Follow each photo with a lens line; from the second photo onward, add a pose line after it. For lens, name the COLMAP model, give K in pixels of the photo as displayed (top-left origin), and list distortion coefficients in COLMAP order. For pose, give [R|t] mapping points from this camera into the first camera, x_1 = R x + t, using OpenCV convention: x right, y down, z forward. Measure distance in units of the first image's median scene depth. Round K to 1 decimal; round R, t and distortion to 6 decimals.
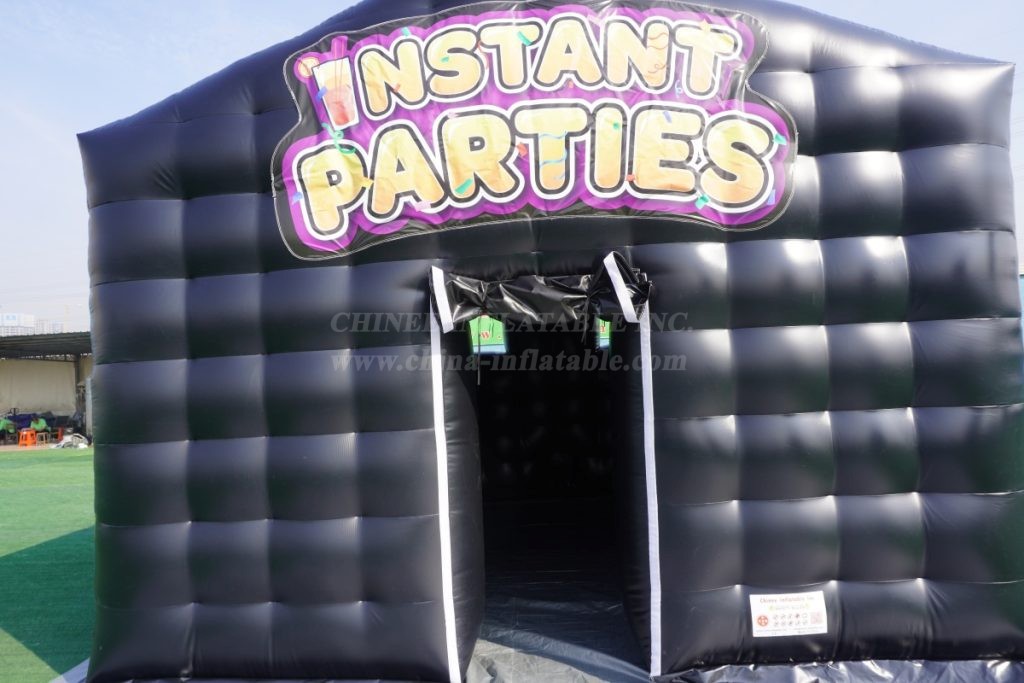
lens RADIAL K [[682.9, 0, 516.3], [0, 682.9, 337.5], [0, 0, 1]] dist [-0.027773, 0.012493]
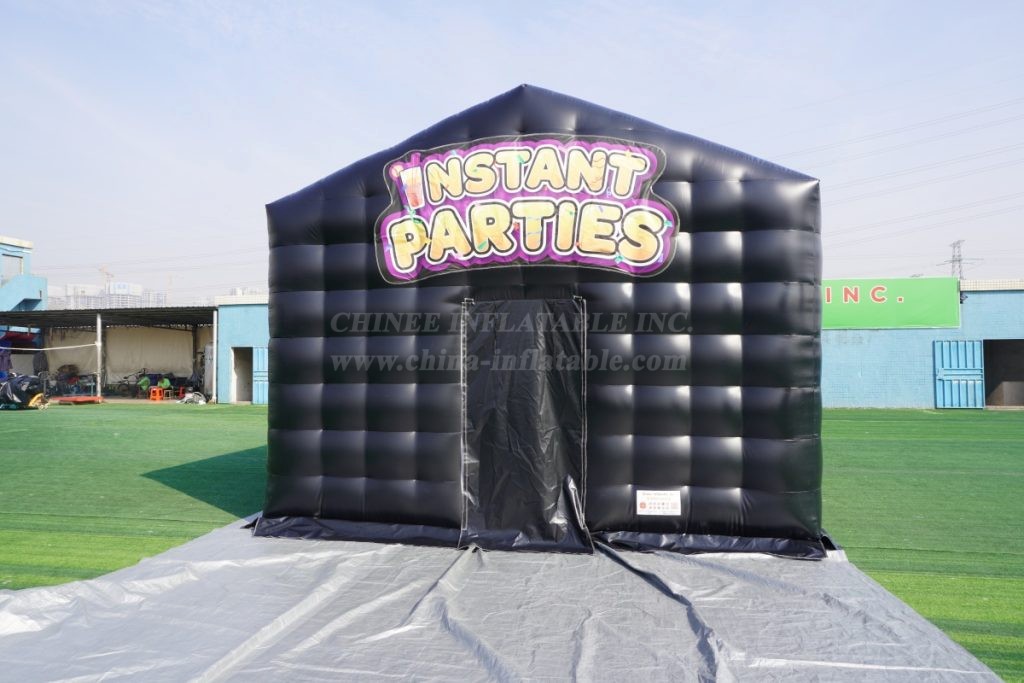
lens RADIAL K [[682.9, 0, 514.5], [0, 682.9, 340.5], [0, 0, 1]] dist [-0.027773, 0.012493]
pose [[0.992447, 0.045995, -0.113727, 0.211811], [-0.043135, 0.998691, 0.027483, -0.031250], [0.114842, -0.022370, 0.993132, -0.716283]]
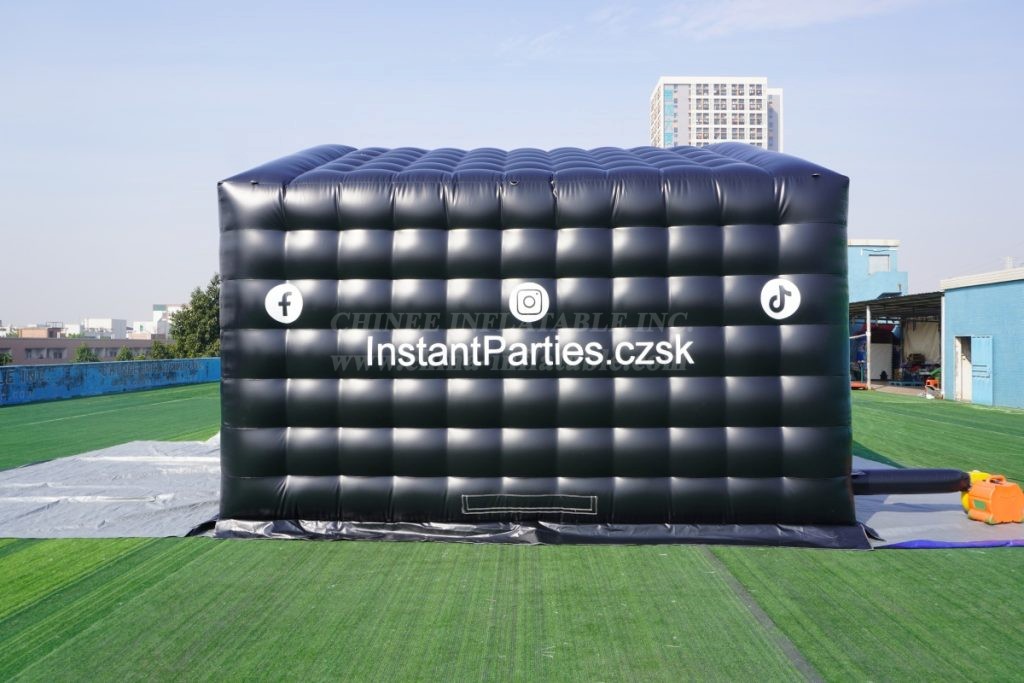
lens RADIAL K [[682.9, 0, 515.0], [0, 682.9, 340.0], [0, 0, 1]] dist [-0.027773, 0.012493]
pose [[0.049505, 0.047100, -0.997663, 2.591059], [0.036283, 0.998143, 0.048923, -0.059395], [0.998115, -0.038620, 0.047704, 1.794798]]
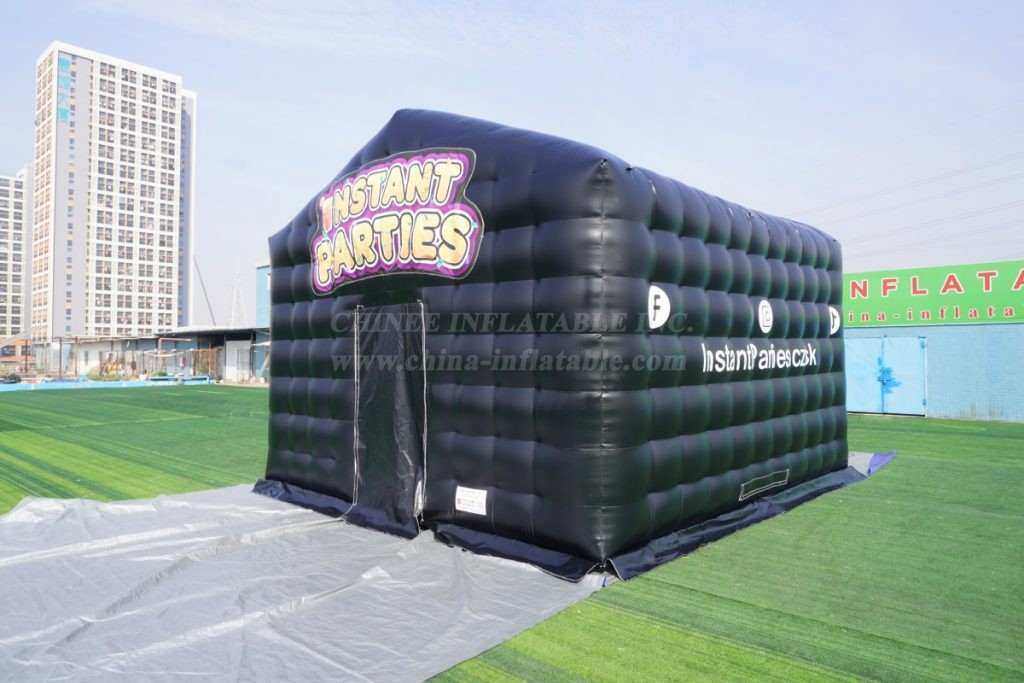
lens RADIAL K [[682.9, 0, 512.1], [0, 682.9, 342.6], [0, 0, 1]] dist [-0.027773, 0.012493]
pose [[0.774699, 0.040143, -0.631054, 1.524912], [-0.012447, 0.998758, 0.048253, -0.079416], [0.632207, -0.029527, 0.774237, -0.266624]]
